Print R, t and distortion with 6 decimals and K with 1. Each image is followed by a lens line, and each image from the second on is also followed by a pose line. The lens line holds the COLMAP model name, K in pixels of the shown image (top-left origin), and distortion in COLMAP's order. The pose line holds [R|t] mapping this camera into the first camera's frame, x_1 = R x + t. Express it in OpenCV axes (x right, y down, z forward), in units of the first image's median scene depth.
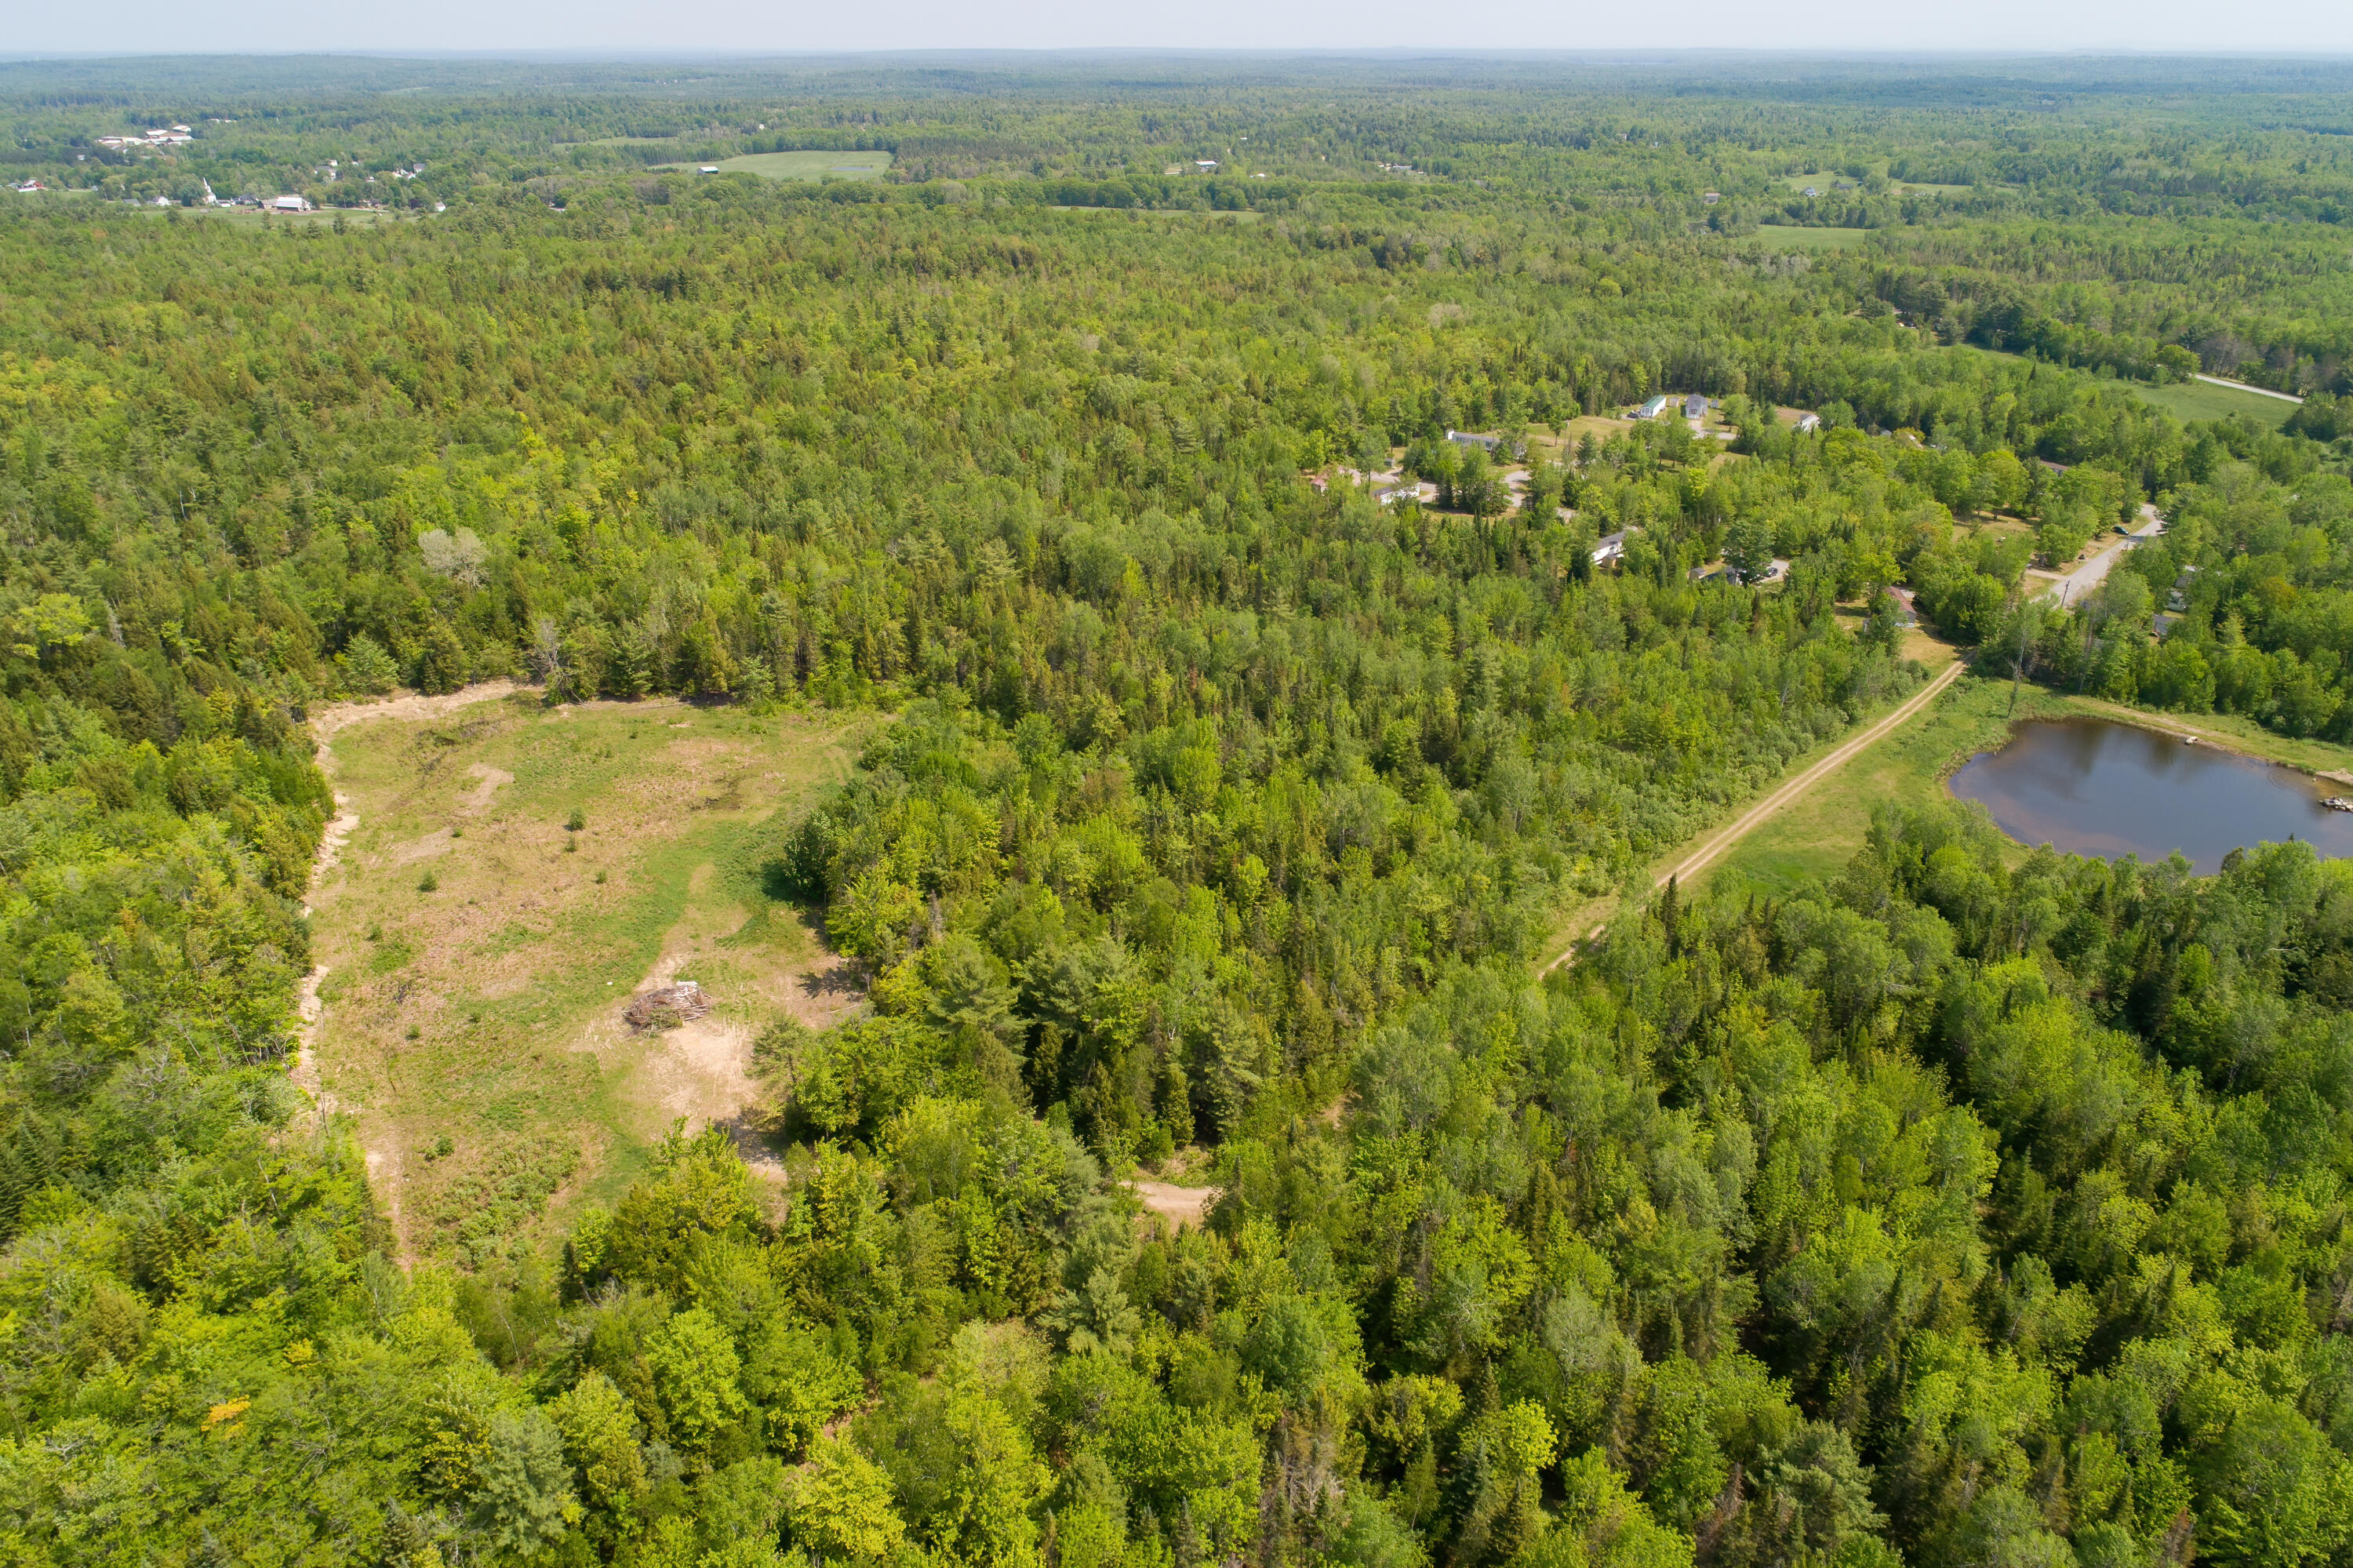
lens RADIAL K [[1583.6, 0, 1177.1], [0, 1583.6, 781.0], [0, 0, 1]] dist [-0.011394, 0.009140]
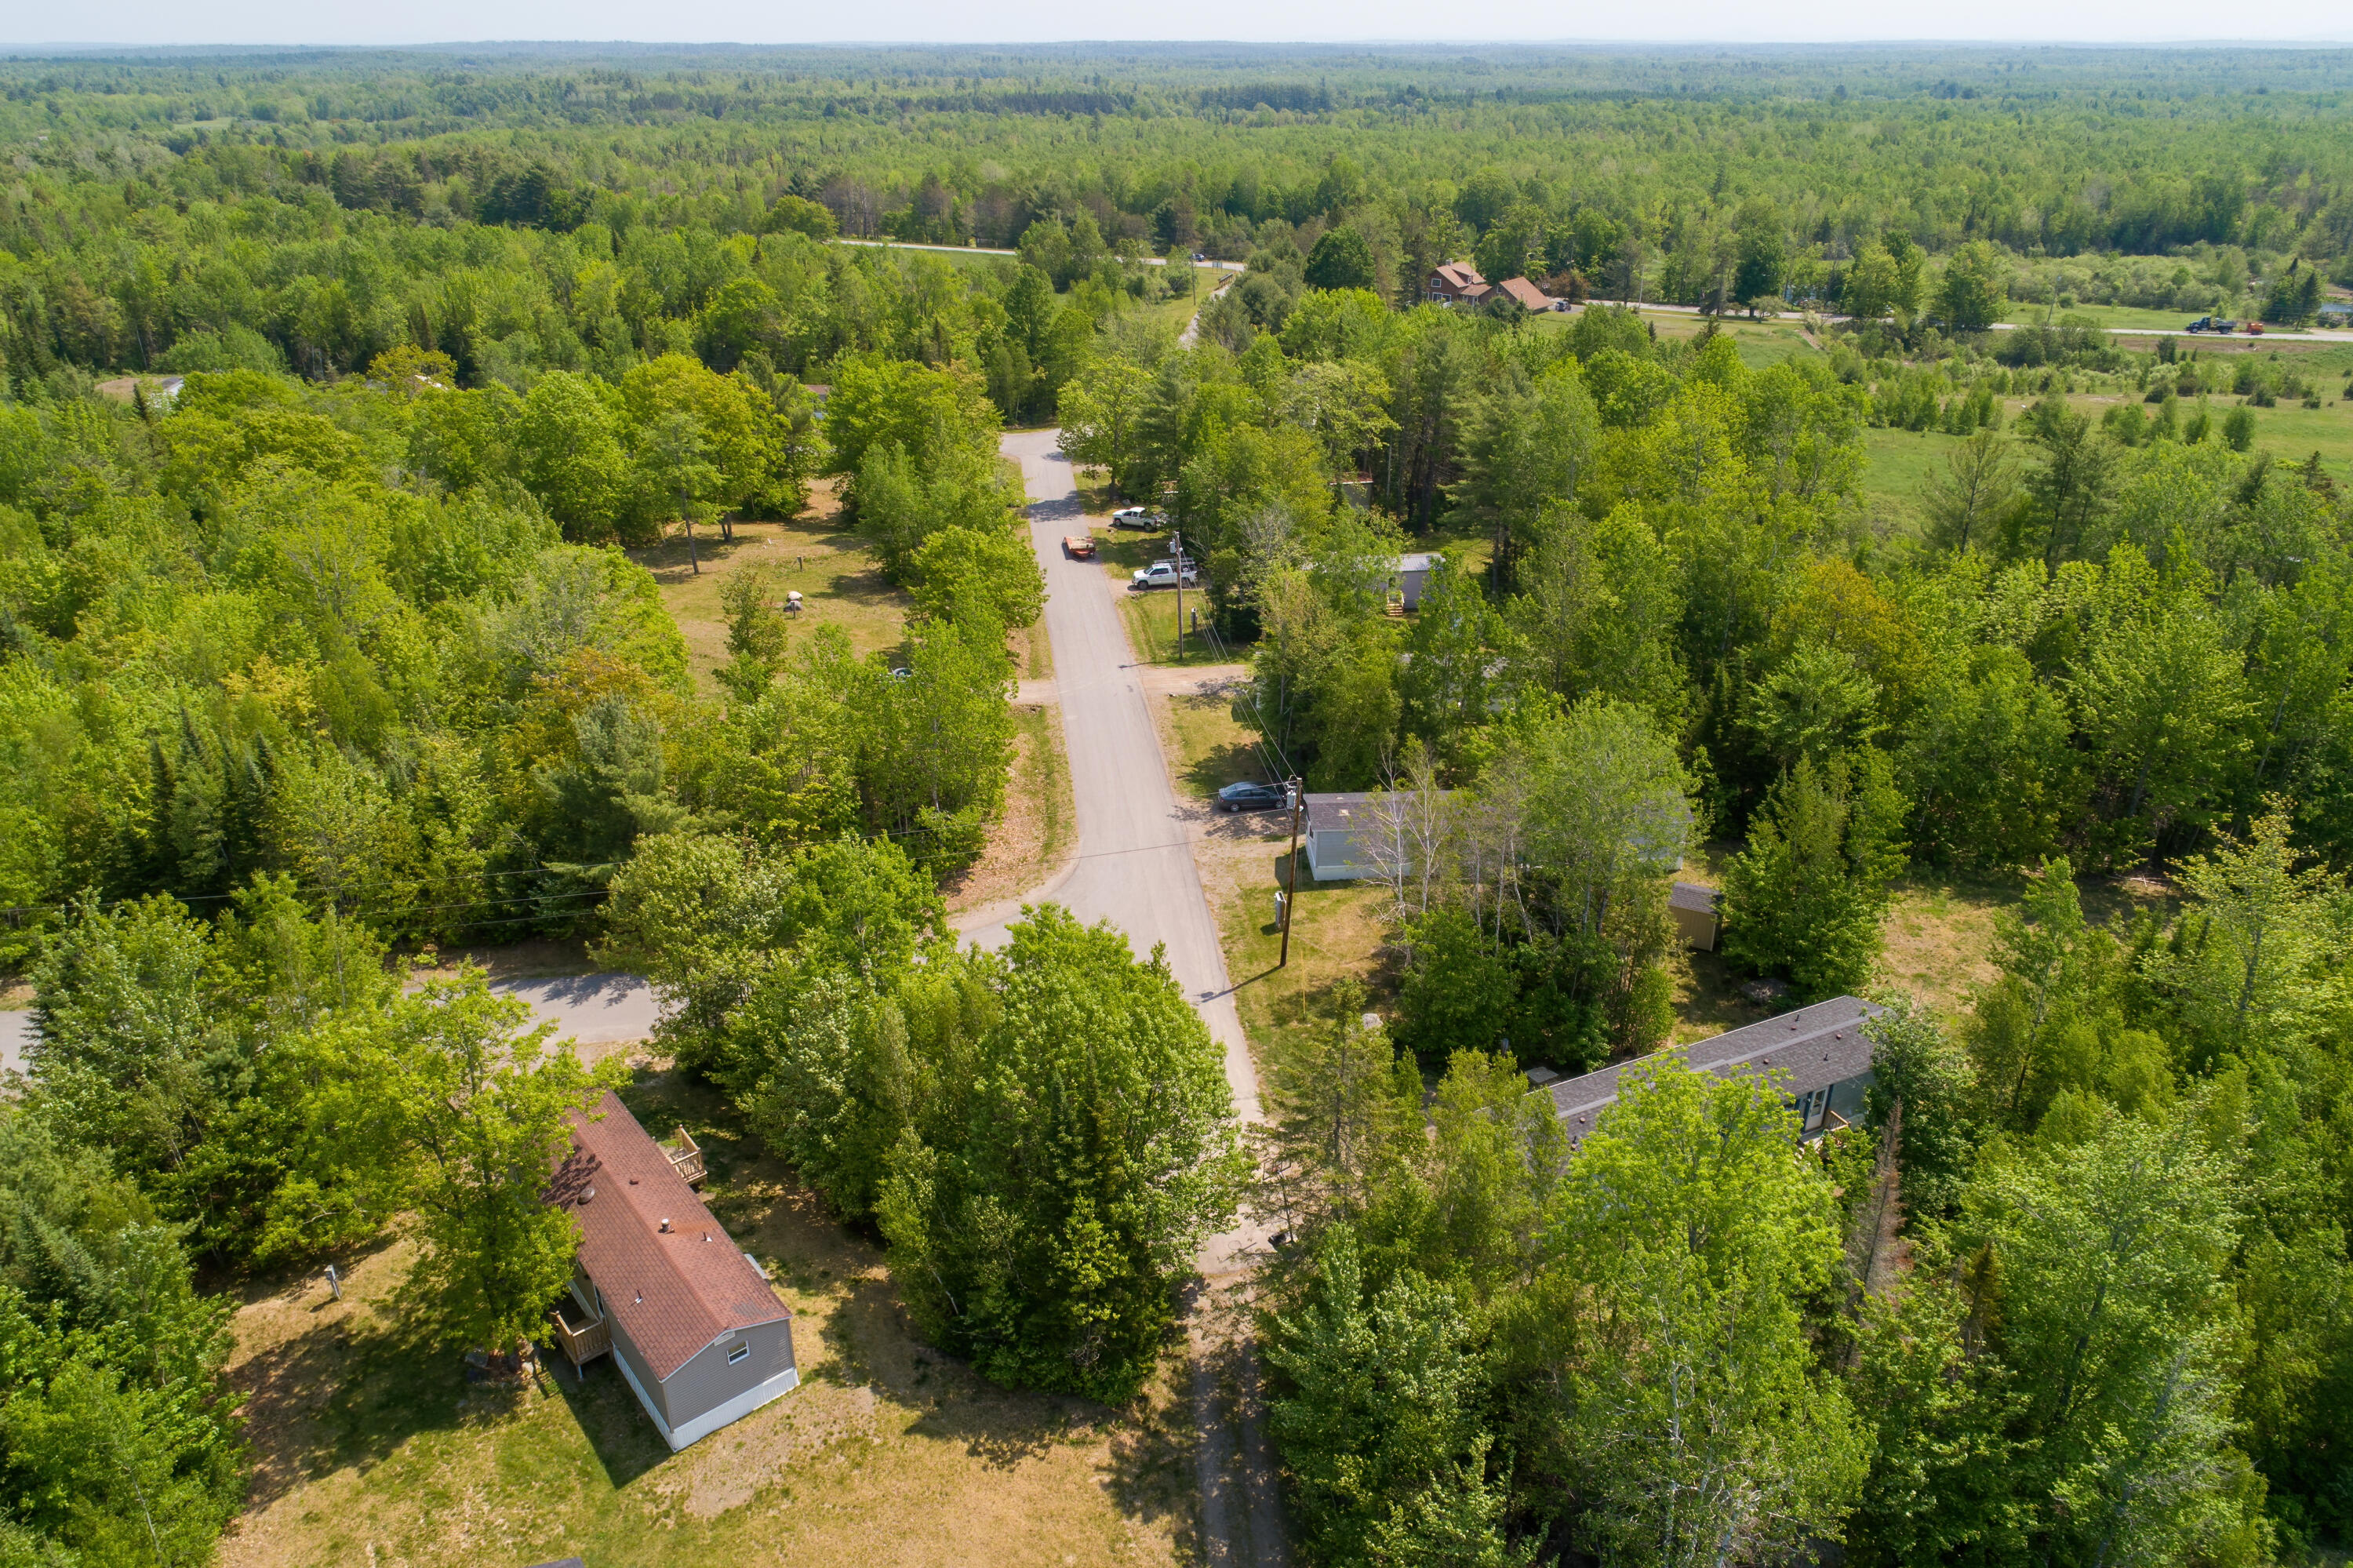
lens RADIAL K [[1583.6, 0, 1179.7], [0, 1583.6, 782.4], [0, 0, 1]] dist [-0.011394, 0.009140]
pose [[0.652769, -0.324942, 0.684328, 0.222910], [0.324930, 0.936117, 0.134555, -0.089960], [-0.684334, 0.134525, 0.716652, 0.471374]]
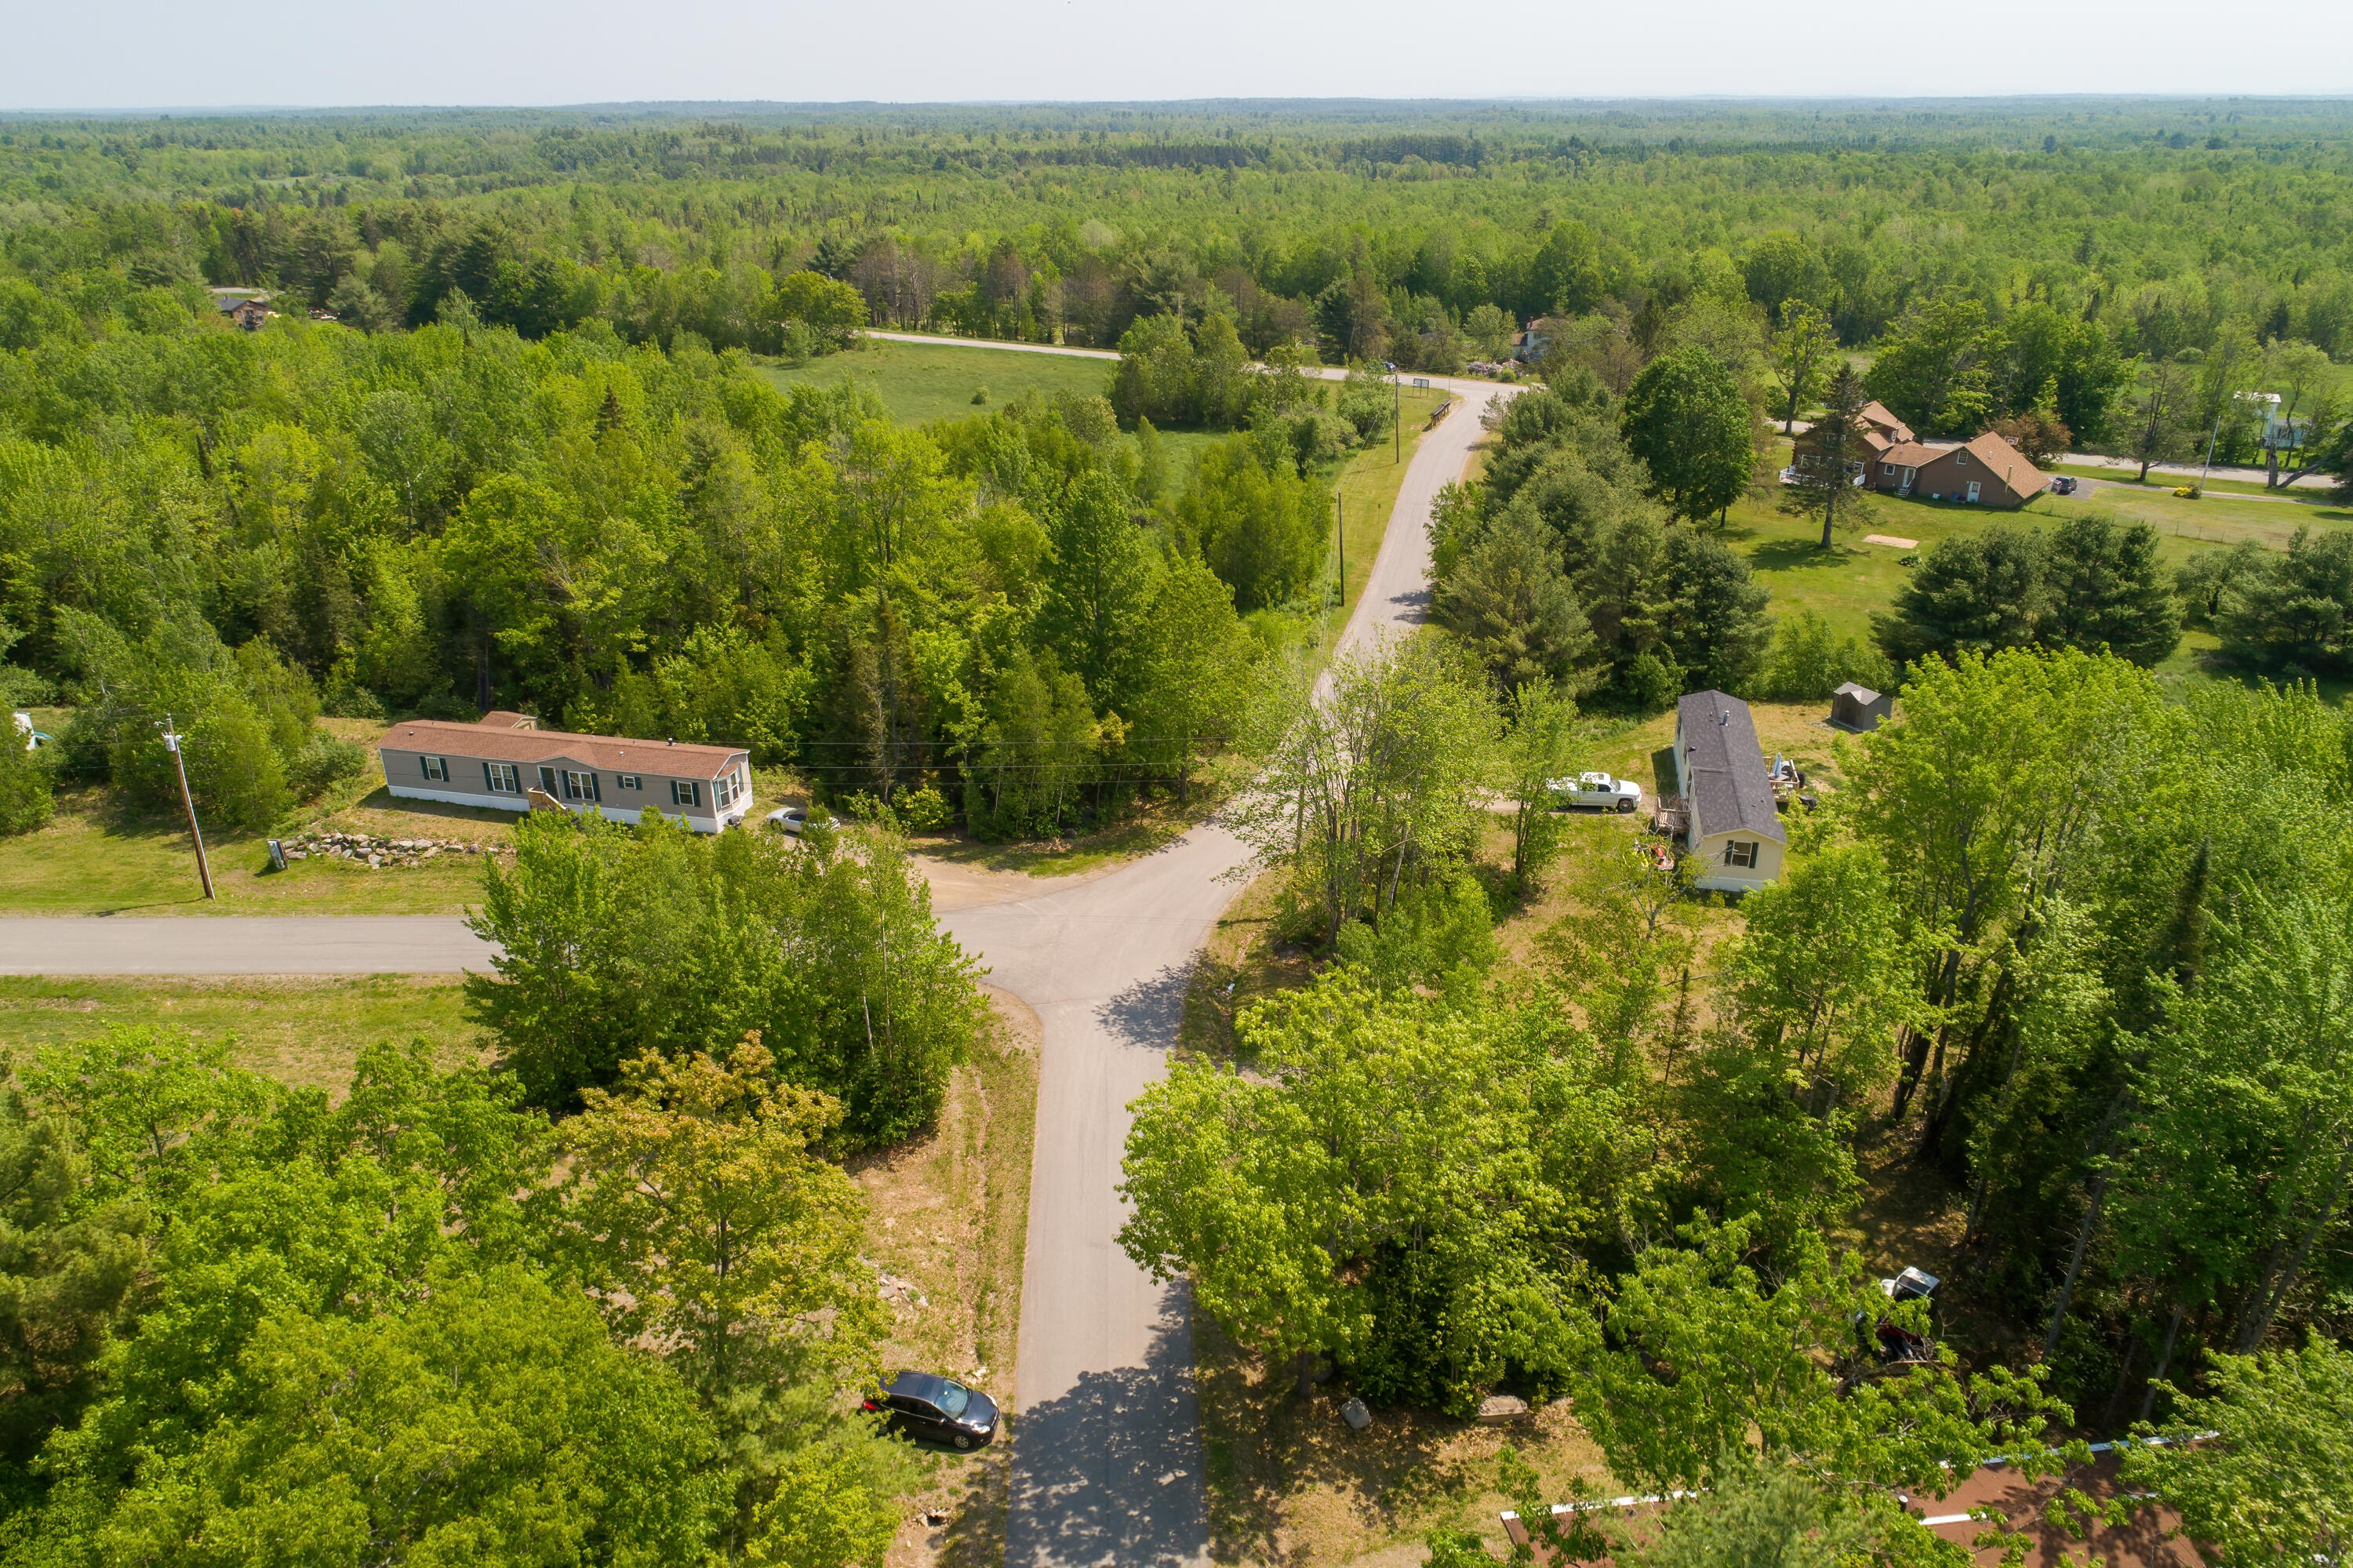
lens RADIAL K [[1583.6, 0, 1182.3], [0, 1583.6, 779.5], [0, 0, 1]] dist [-0.011394, 0.009140]
pose [[0.707181, -0.285651, 0.646760, 0.377067], [0.308030, 0.947851, 0.081825, -0.142930], [-0.636406, 0.141357, 0.758292, 0.613134]]
